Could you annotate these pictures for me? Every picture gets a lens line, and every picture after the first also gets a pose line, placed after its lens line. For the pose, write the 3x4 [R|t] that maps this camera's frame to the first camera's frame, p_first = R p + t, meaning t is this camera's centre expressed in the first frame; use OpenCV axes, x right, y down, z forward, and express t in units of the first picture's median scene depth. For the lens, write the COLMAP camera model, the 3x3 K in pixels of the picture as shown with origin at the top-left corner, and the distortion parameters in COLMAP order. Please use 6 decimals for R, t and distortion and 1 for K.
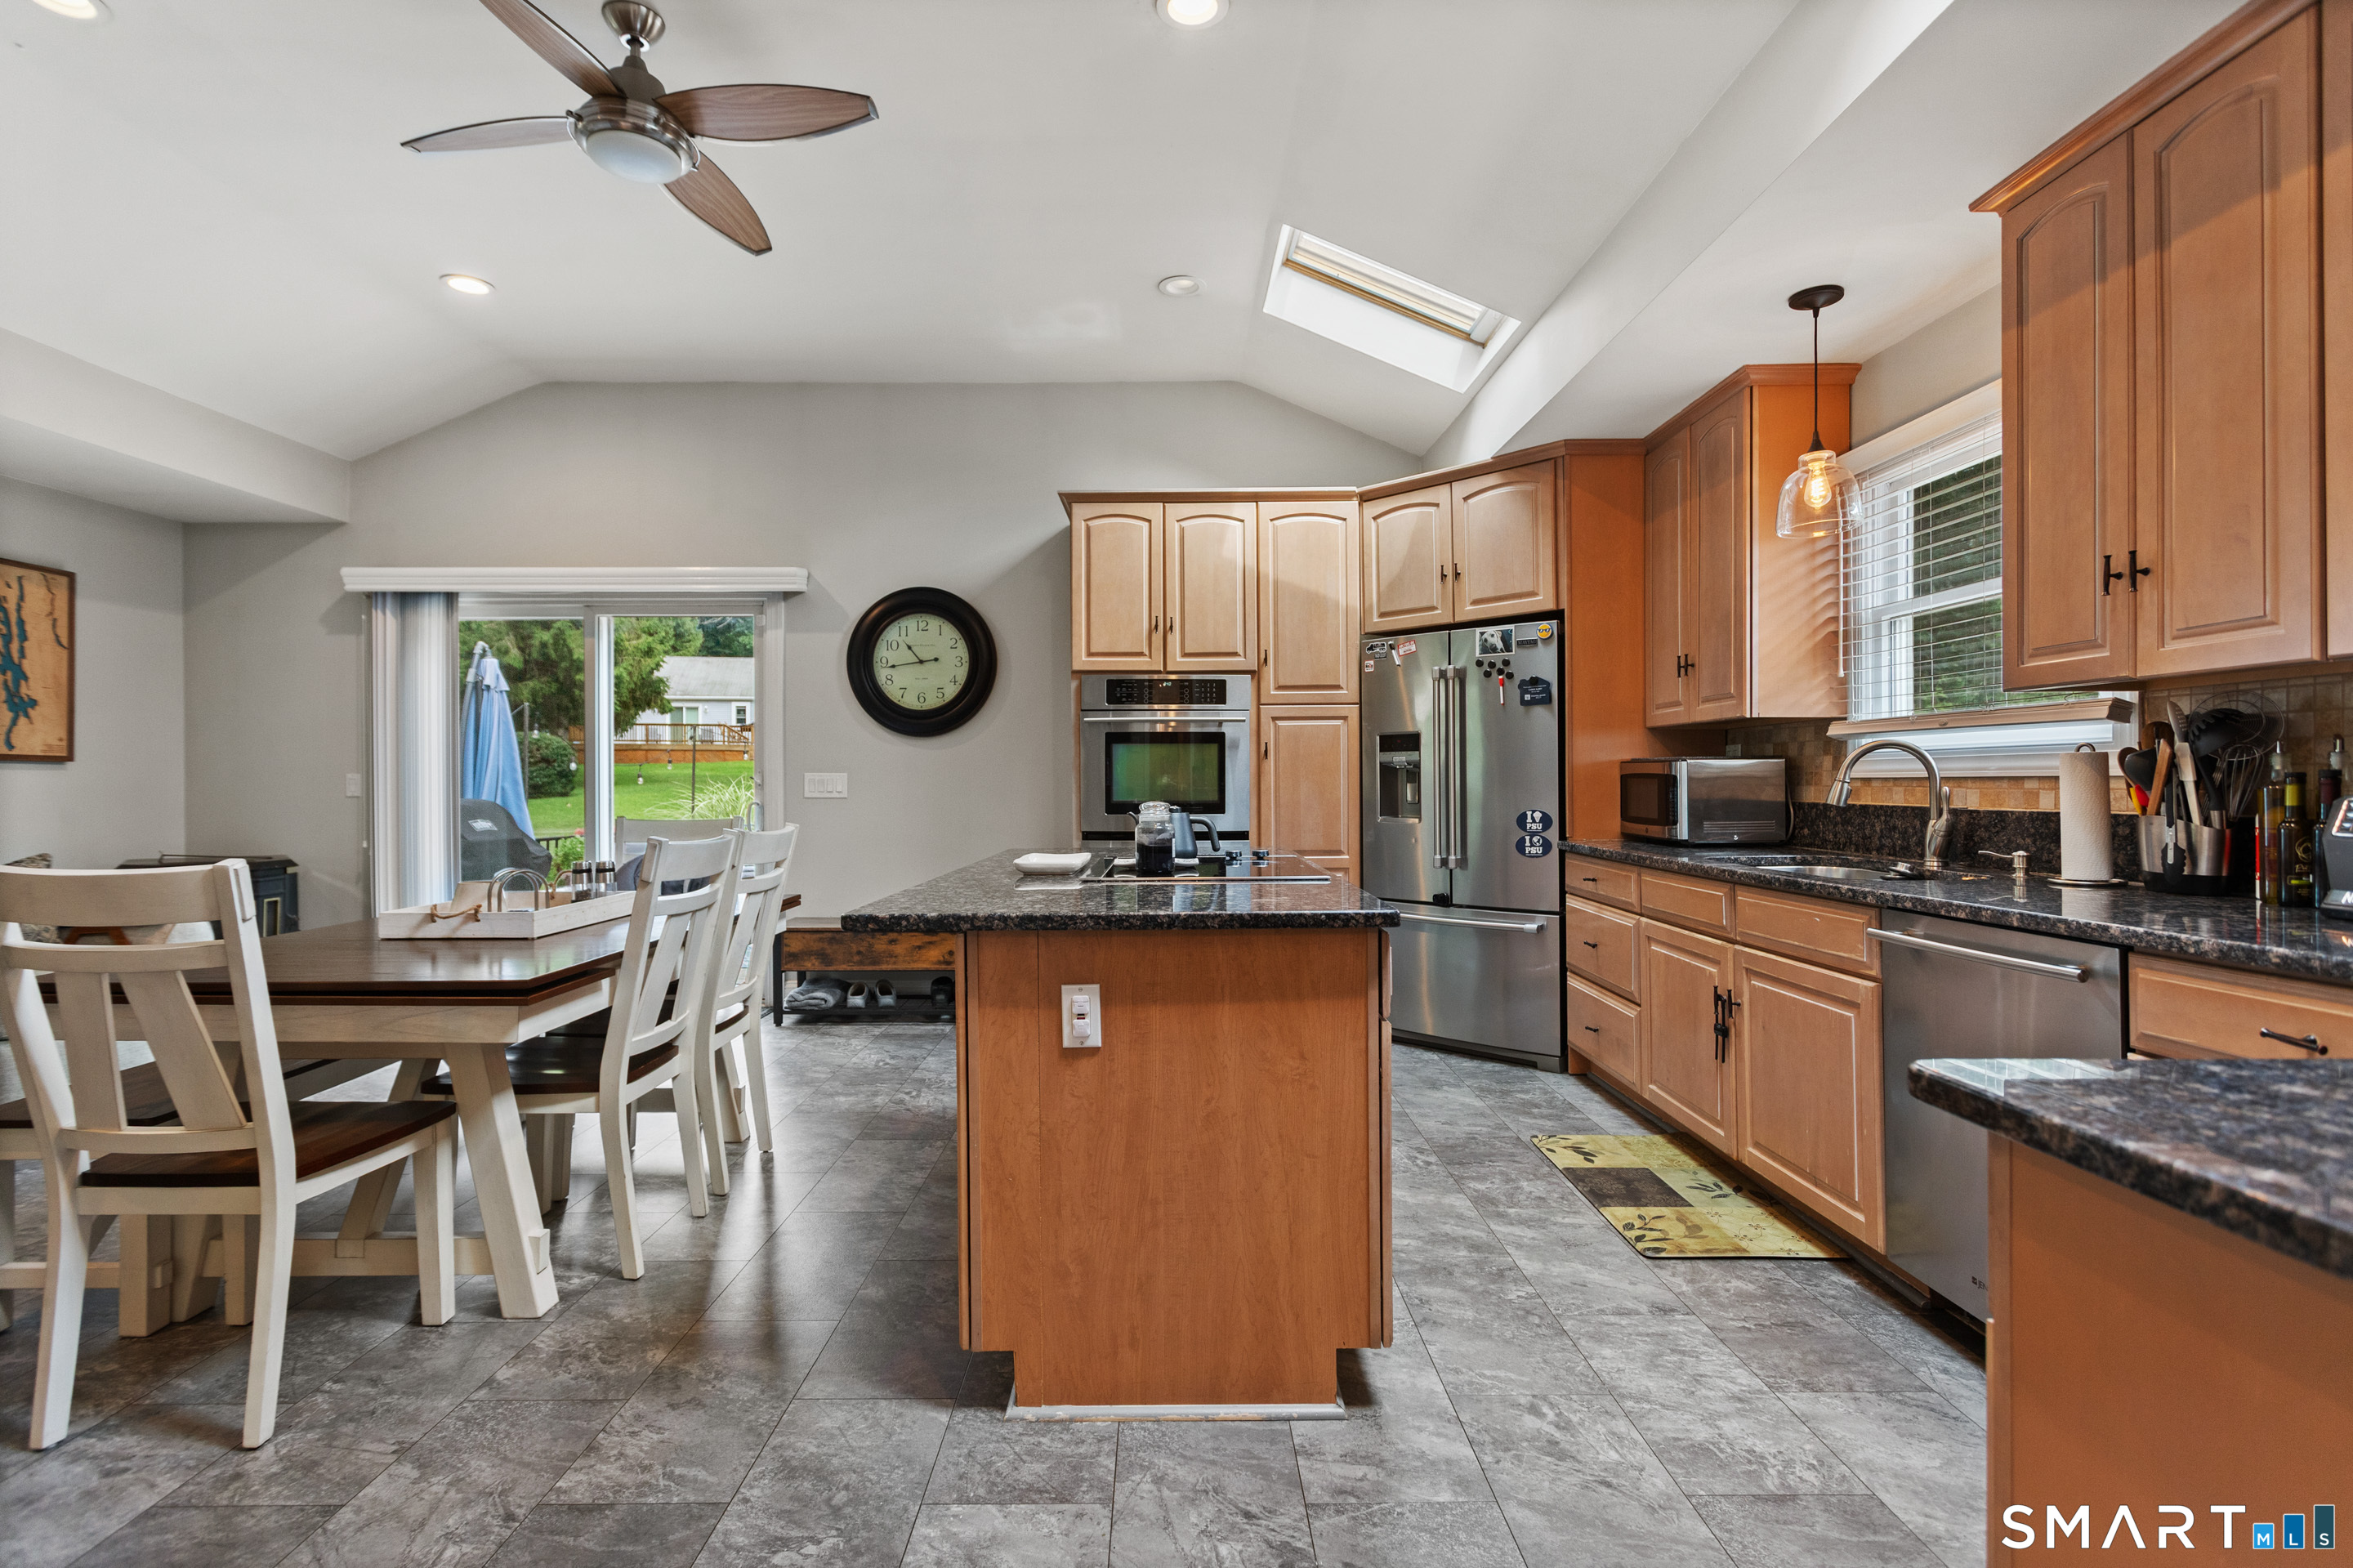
lens RADIAL K [[1116.2, 0, 1171.4], [0, 1116.2, 783.4], [0, 0, 1]] dist [0.001166, 0.000892]
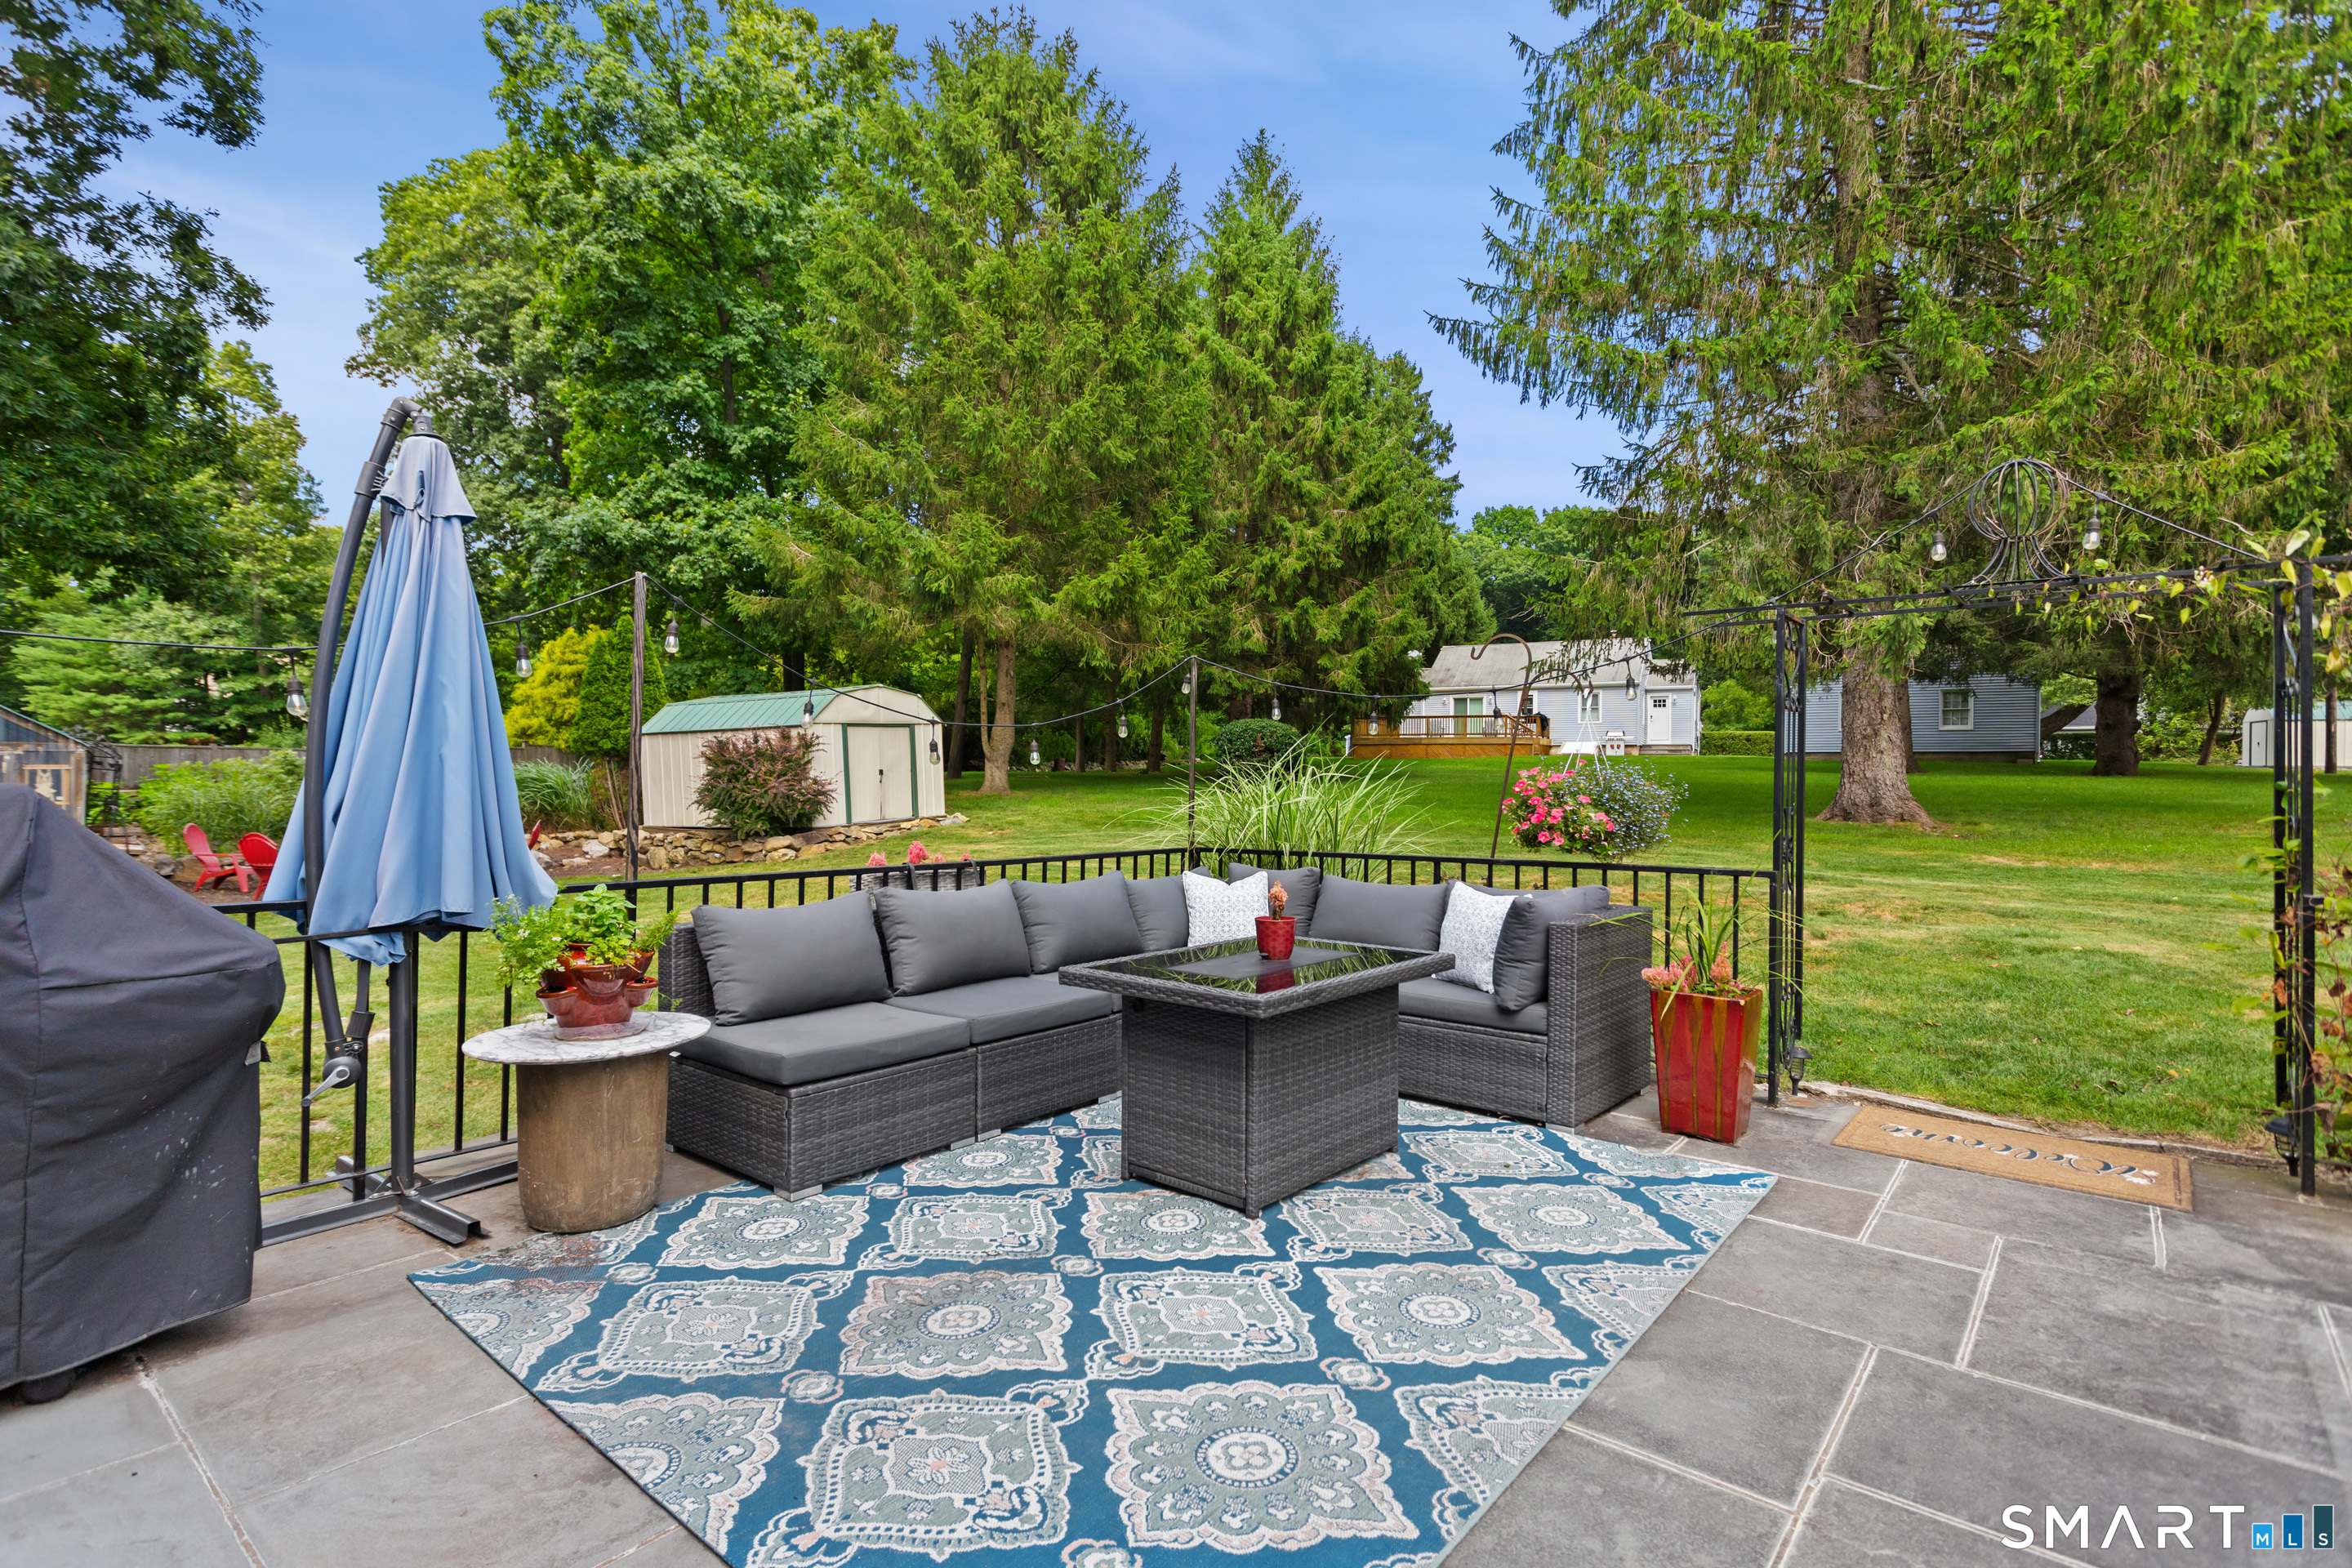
lens RADIAL K [[1126.2, 0, 1169.2], [0, 1126.2, 778.3], [0, 0, 1]] dist [-0.003671, 0.004437]
pose [[0.764934, 0.010534, -0.644023, -0.239350], [-0.012978, 0.999915, 0.000940, 0.014920], [0.643978, 0.007639, 0.765006, 1.506260]]
